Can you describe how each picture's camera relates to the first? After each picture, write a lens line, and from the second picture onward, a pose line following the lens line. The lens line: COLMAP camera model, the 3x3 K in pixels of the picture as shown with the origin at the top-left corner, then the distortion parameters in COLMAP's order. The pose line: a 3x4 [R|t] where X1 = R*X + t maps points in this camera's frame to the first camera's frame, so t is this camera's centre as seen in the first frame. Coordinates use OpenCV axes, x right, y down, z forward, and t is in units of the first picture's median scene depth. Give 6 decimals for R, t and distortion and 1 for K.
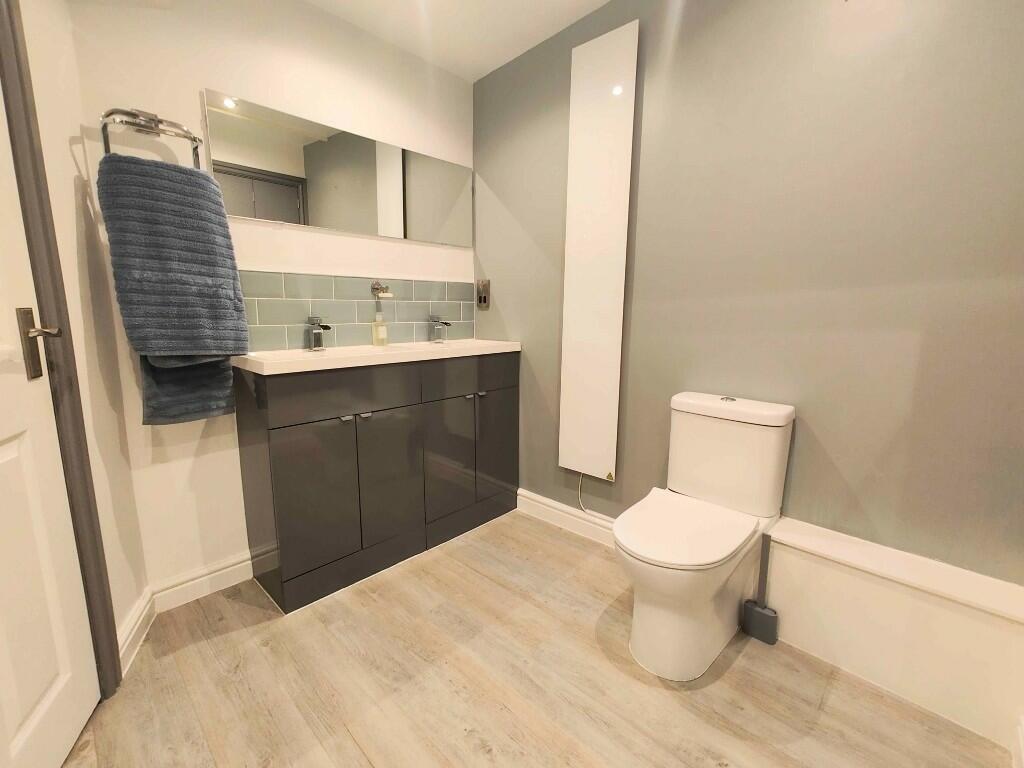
lens RADIAL K [[451.6, 0, 507.8], [0, 451.6, 384.7], [0, 0, 1]] dist [0.005608, -0.000362]
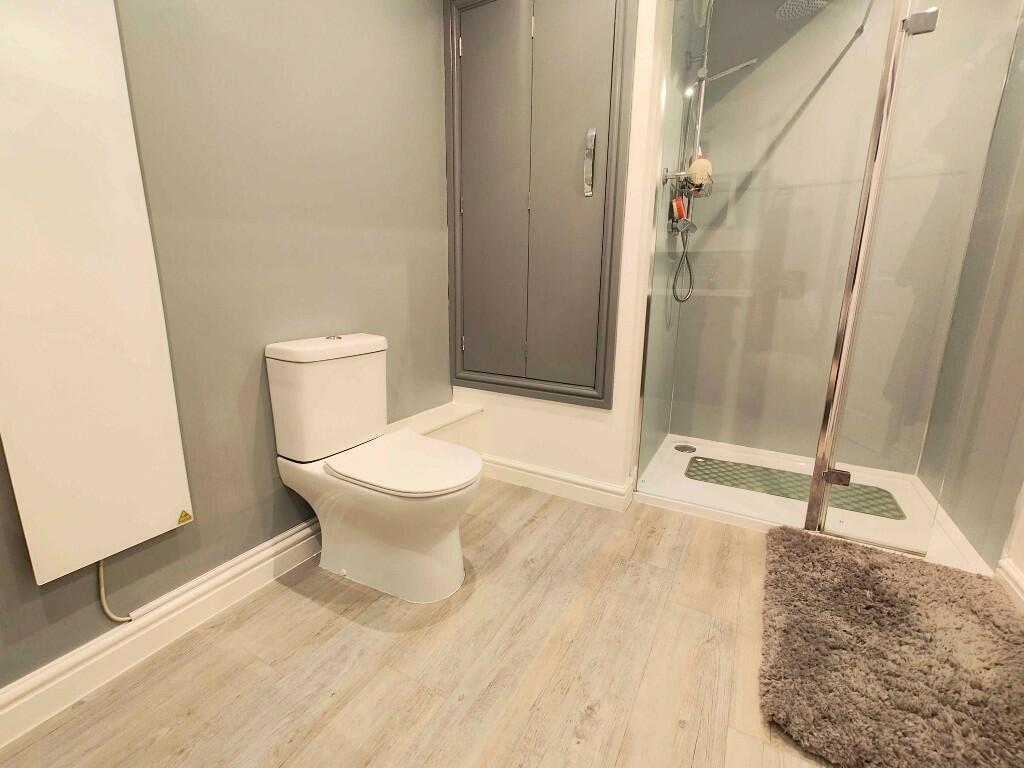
lens RADIAL K [[451.6, 0, 508.3], [0, 451.6, 380.0], [0, 0, 1]] dist [0.005608, -0.000362]
pose [[-0.264512, -0.210530, 0.941122, -0.608339], [0.147740, 0.955515, 0.255274, -0.084804], [-0.952999, 0.206564, -0.221641, 1.021210]]
